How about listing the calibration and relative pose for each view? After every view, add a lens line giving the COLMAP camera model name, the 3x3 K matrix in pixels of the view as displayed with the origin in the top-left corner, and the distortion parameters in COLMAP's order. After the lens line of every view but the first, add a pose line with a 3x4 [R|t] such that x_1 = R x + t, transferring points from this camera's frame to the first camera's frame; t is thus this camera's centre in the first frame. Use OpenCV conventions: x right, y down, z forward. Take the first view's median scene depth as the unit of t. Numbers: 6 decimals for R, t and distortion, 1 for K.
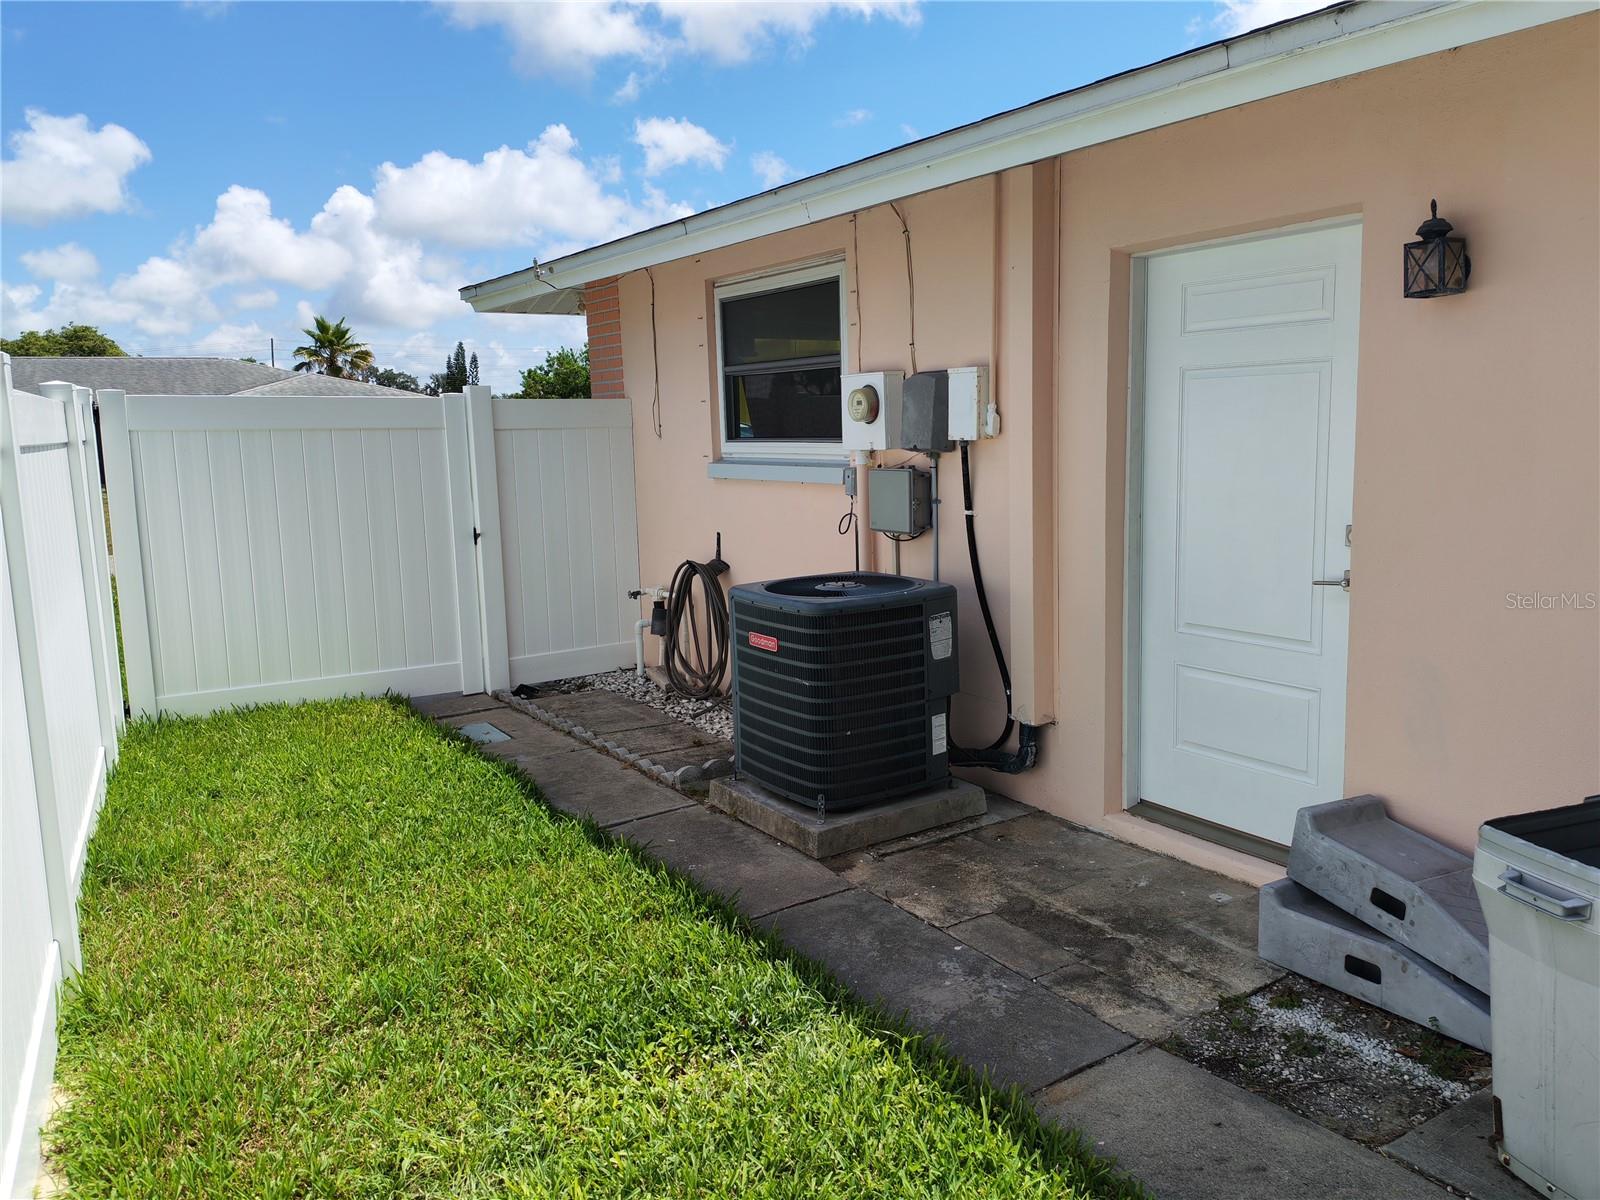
lens RADIAL K [[1196.4, 0, 814.9], [0, 1196.4, 592.4], [0, 0, 1]] dist [0.105642, -0.159063]
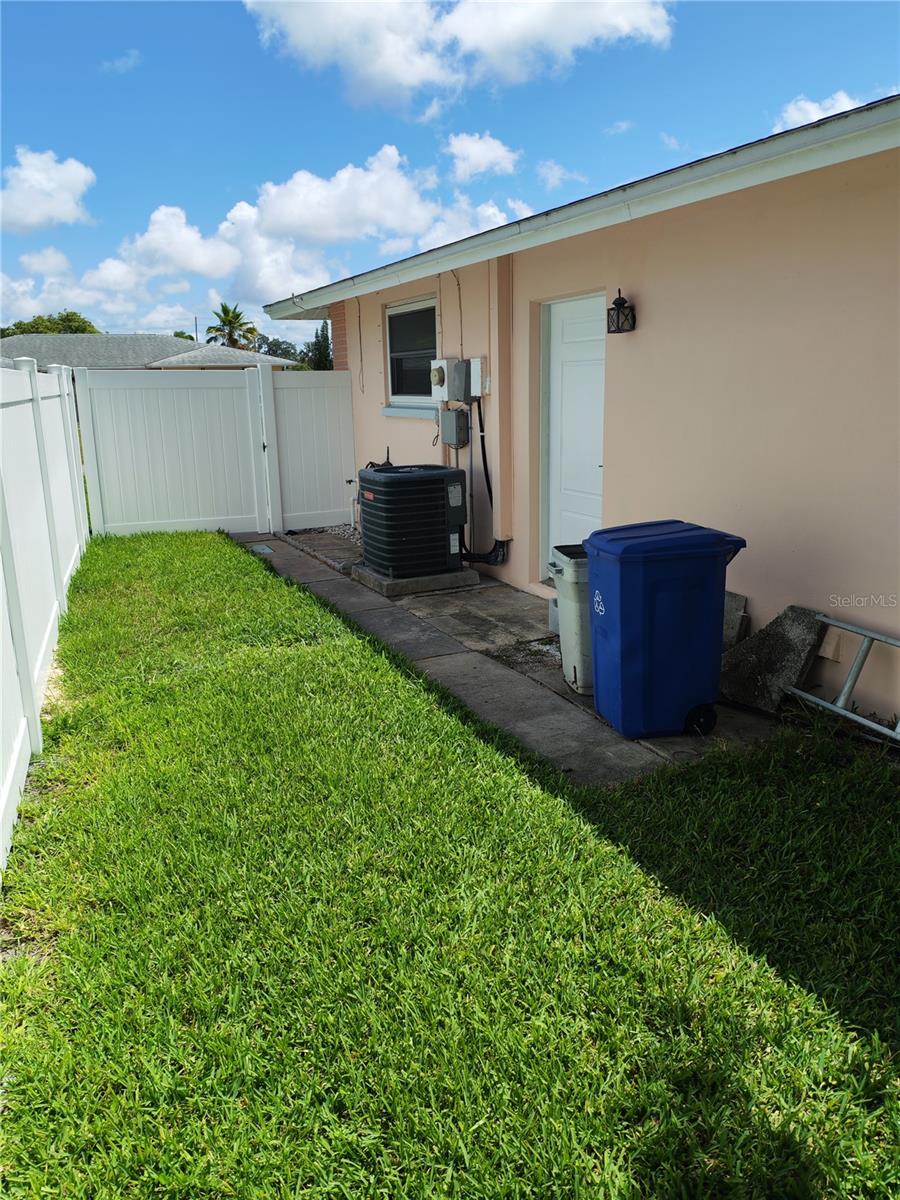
lens RADIAL K [[979.8, 0, 450.0], [0, 979.8, 600.0], [0, 0, 1]] dist [0.132906, 0.003571]
pose [[0.983265, 0.036427, -0.178502, 0.354645], [-0.020787, 0.995840, 0.088721, 0.058883], [0.180991, -0.083526, 0.979931, -0.576990]]
